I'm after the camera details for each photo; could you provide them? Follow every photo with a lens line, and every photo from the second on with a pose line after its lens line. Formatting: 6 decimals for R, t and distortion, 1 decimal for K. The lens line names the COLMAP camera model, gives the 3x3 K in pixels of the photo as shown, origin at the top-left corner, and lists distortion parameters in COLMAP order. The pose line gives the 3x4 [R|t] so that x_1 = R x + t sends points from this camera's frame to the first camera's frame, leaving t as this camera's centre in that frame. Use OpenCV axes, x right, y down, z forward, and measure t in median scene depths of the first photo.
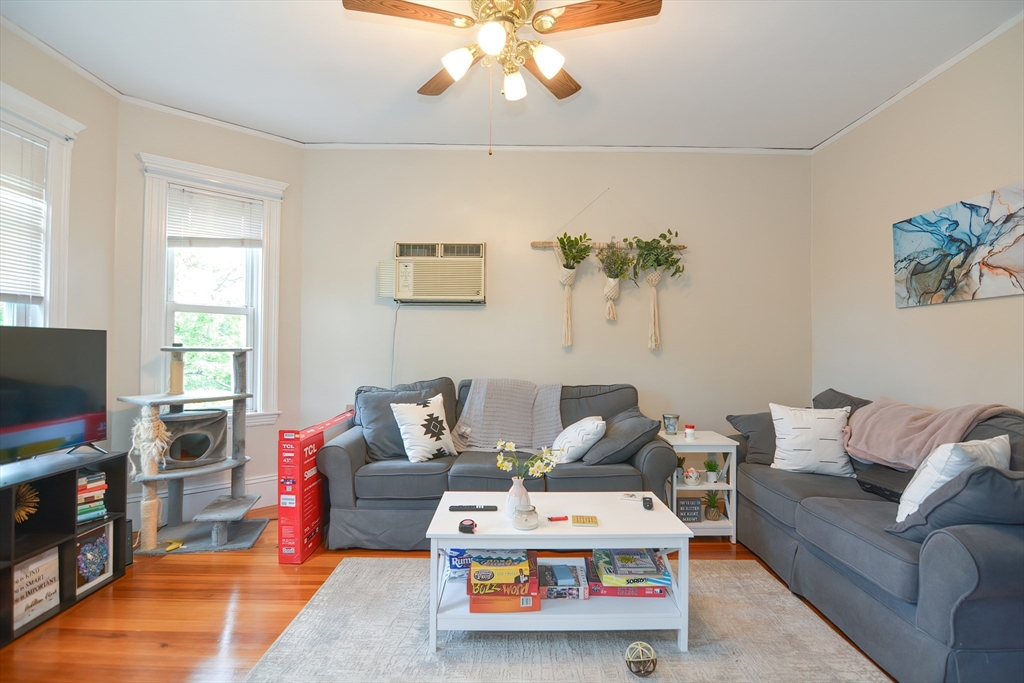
lens RADIAL K [[487.1, 0, 507.8], [0, 487.1, 344.4], [0, 0, 1]] dist [0.004845, 0.000242]
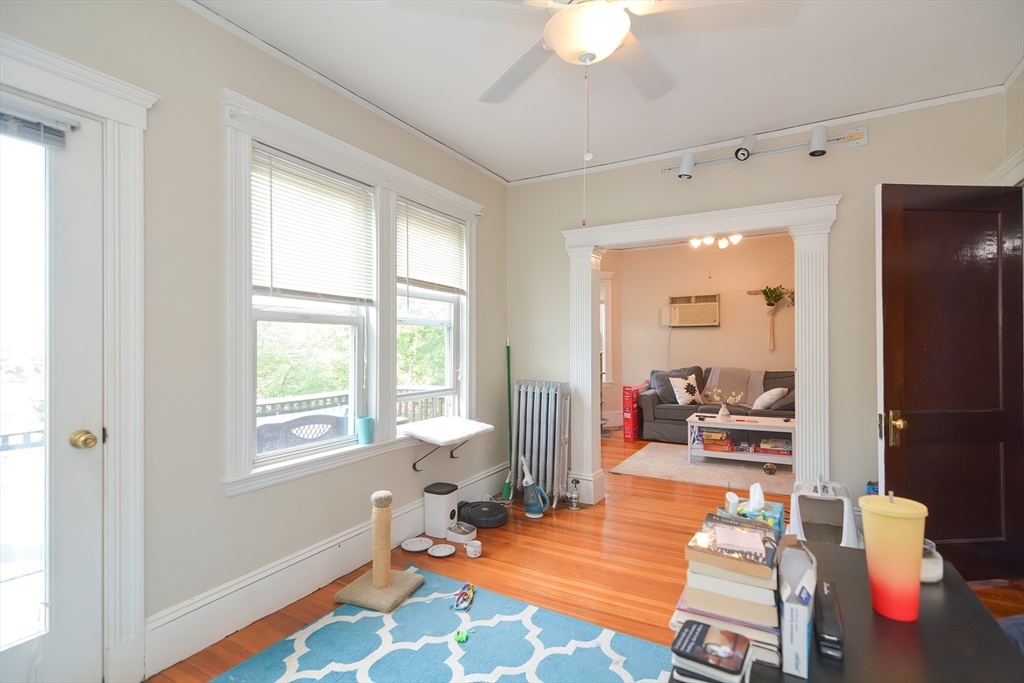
lens RADIAL K [[487.1, 0, 505.9], [0, 487.1, 344.3], [0, 0, 1]] dist [0.004845, 0.000242]
pose [[0.861398, -0.014804, -0.507714, 0.223338], [0.021118, 0.999755, 0.006679, -0.053475], [0.507491, -0.016475, 0.861500, -1.164666]]
